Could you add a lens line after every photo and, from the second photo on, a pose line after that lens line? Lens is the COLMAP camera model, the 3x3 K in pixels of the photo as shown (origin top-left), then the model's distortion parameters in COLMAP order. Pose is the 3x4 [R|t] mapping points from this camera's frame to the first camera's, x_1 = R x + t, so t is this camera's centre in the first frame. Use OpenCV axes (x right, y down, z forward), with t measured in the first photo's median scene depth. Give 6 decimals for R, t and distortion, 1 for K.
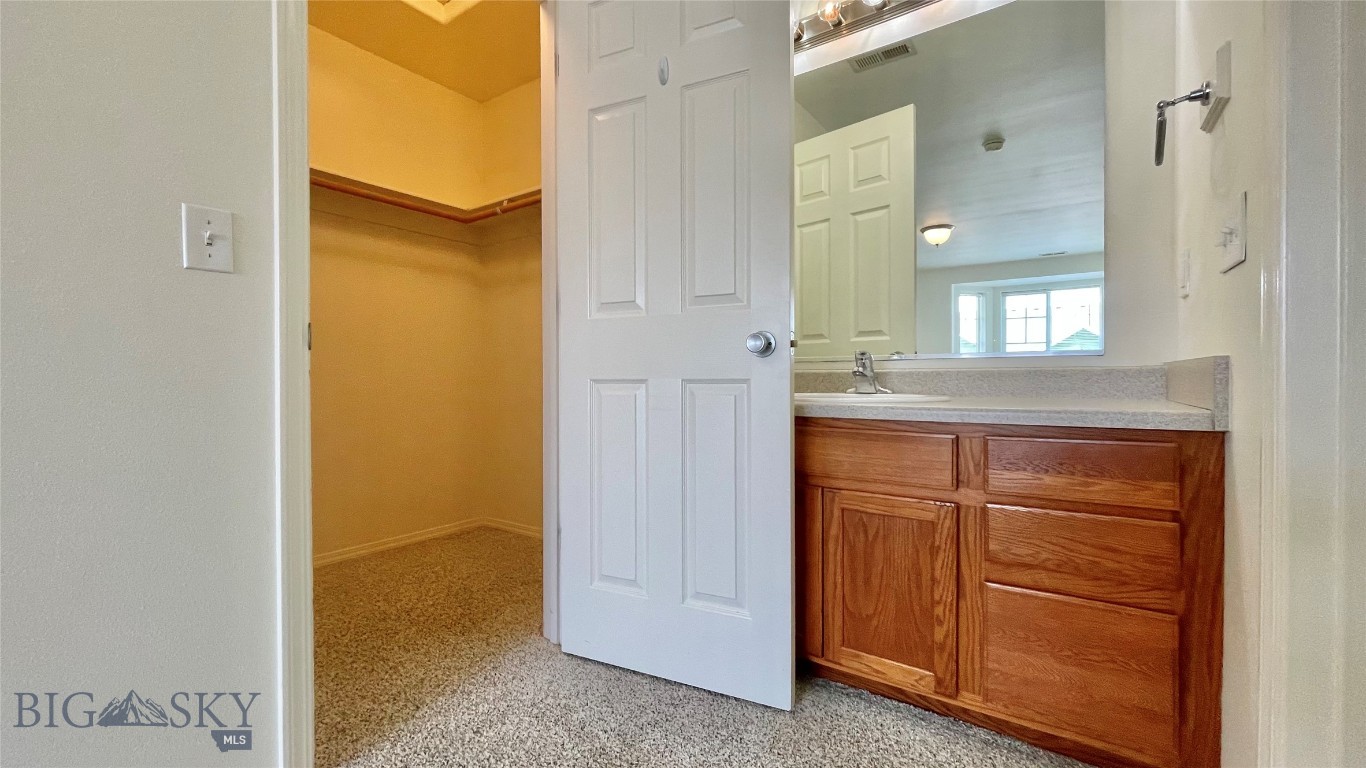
lens RADIAL K [[553.7, 0, 683.0], [0, 553.7, 384.0], [0, 0, 1]] dist [-0.001131, -0.000022]
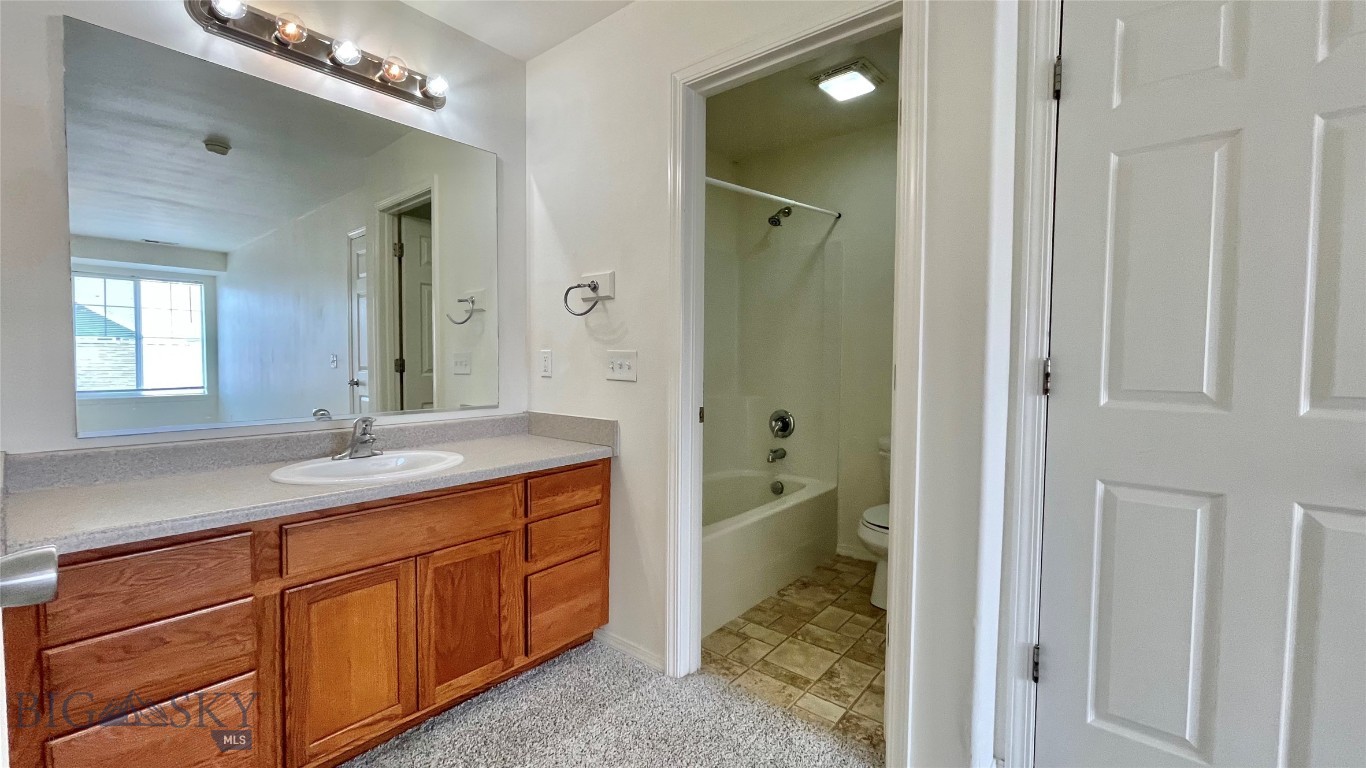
lens RADIAL K [[553.7, 0, 683.0], [0, 553.7, 384.0], [0, 0, 1]] dist [-0.001131, -0.000022]
pose [[0.085821, -0.038410, 0.995570, -0.845995], [0.004081, 0.999262, 0.038201, -0.208484], [-0.996302, 0.000785, 0.085915, 0.429533]]
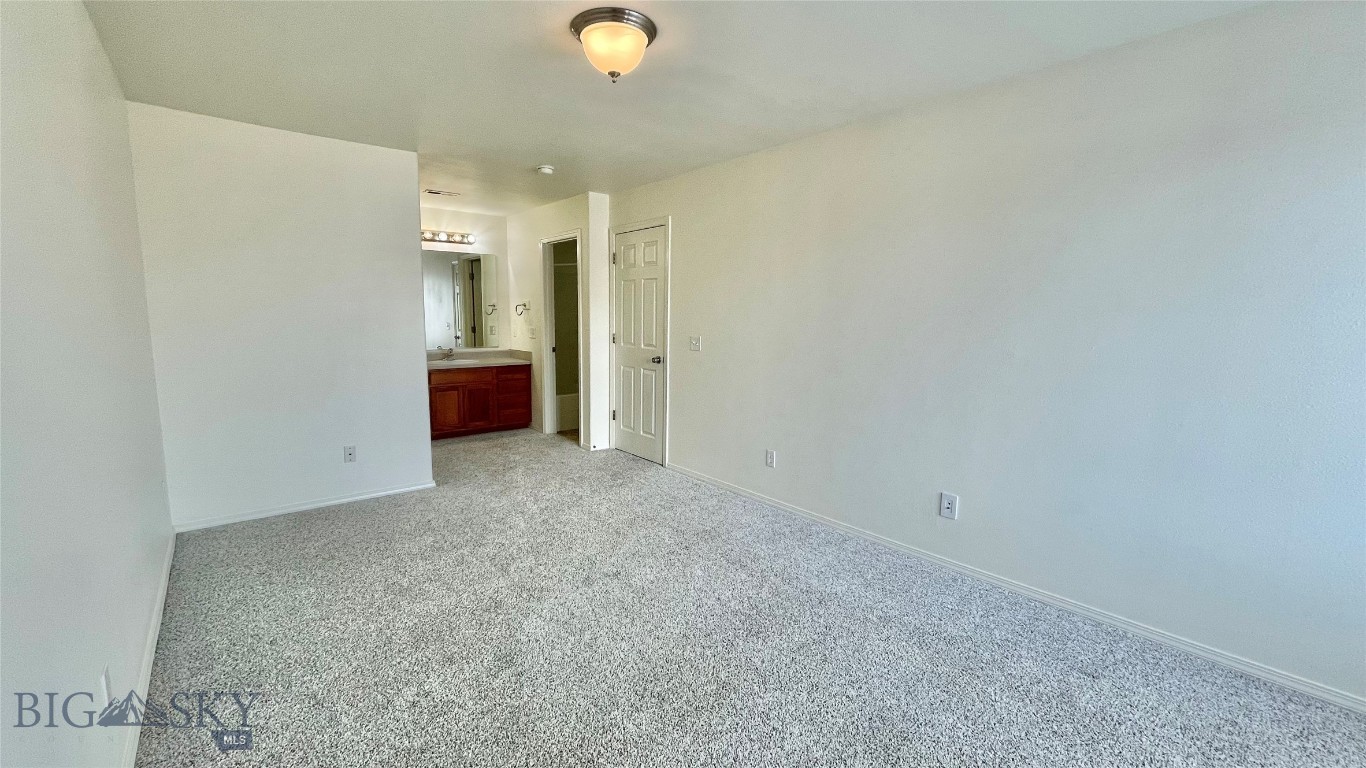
lens RADIAL K [[553.7, 0, 683.0], [0, 553.7, 384.0], [0, 0, 1]] dist [-0.001131, -0.000022]
pose [[0.263458, -0.116333, 0.957631, -3.504862], [0.002249, 0.992773, 0.119983, -0.331631], [-0.964668, -0.029457, 0.261816, -1.758170]]
